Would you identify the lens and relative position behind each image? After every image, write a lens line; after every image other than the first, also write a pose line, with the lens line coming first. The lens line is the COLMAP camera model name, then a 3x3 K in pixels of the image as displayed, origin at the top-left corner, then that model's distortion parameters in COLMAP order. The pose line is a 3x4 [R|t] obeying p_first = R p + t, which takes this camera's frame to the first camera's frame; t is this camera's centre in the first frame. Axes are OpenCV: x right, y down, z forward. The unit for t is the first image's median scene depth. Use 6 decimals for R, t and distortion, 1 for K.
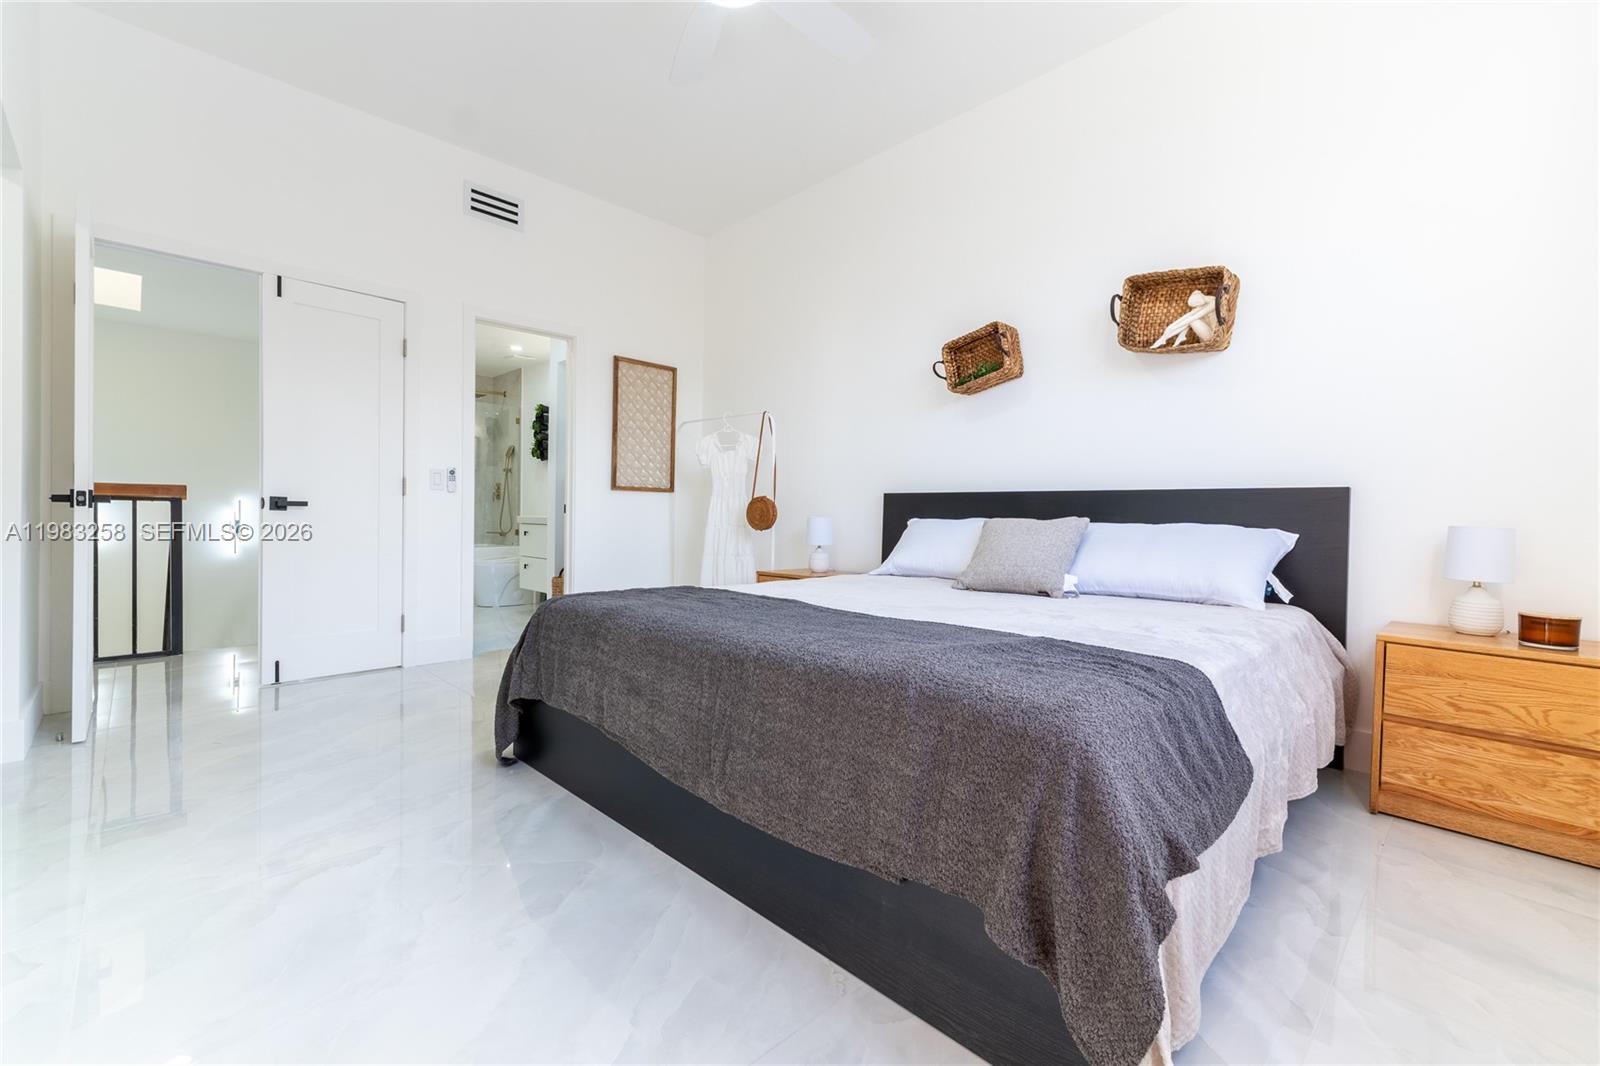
lens RADIAL K [[669.5, 0, 805.2], [0, 669.5, 524.3], [0, 0, 1]] dist [0.015388, 0.000037]
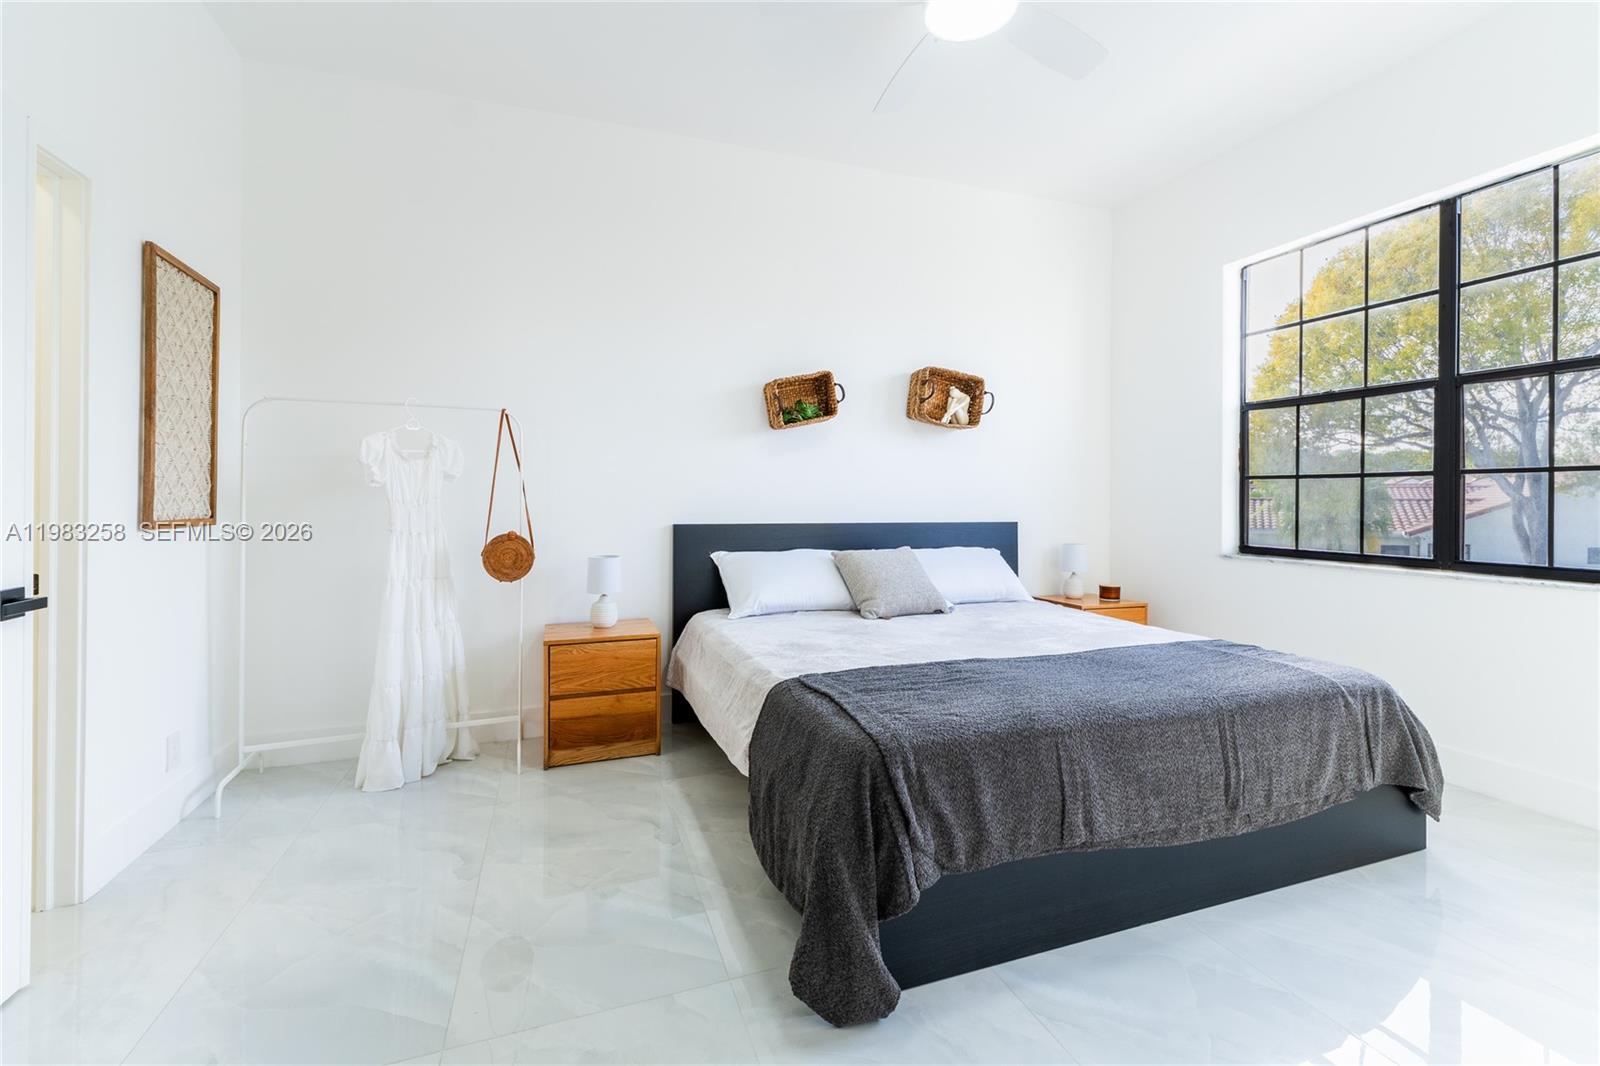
lens RADIAL K [[685.2, 0, 798.2], [0, 685.2, 502.7], [0, 0, 1]] dist [0.000814, 0.000058]
pose [[0.429391, -0.016179, 0.902974, -0.808403], [0.016083, 0.999818, 0.010266, -0.105334], [-0.902976, 0.010115, 0.429573, 0.599016]]
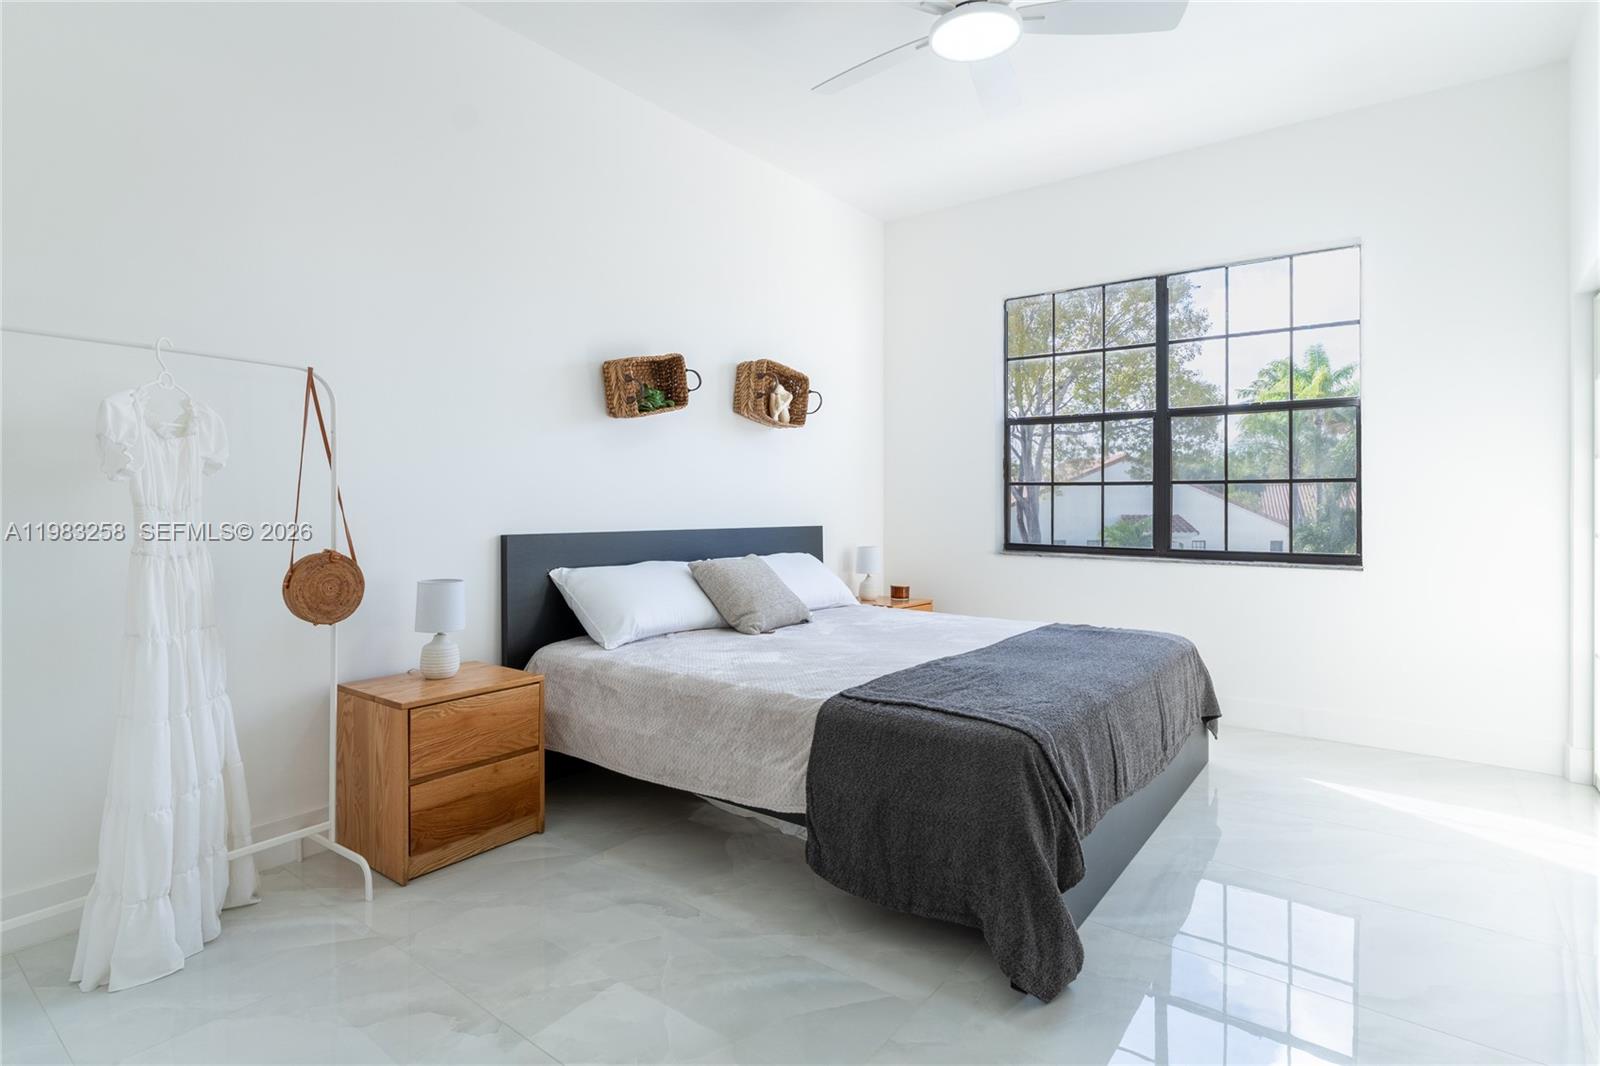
lens RADIAL K [[802.9, 0, 798.7], [0, 802.9, 501.6], [0, 0, 1]] dist [-0.002112, -0.000336]
pose [[-0.128113, -0.011430, 0.991694, -0.931313], [0.008893, 0.999880, 0.012673, -0.113201], [-0.991720, 0.010443, -0.127996, 1.045023]]
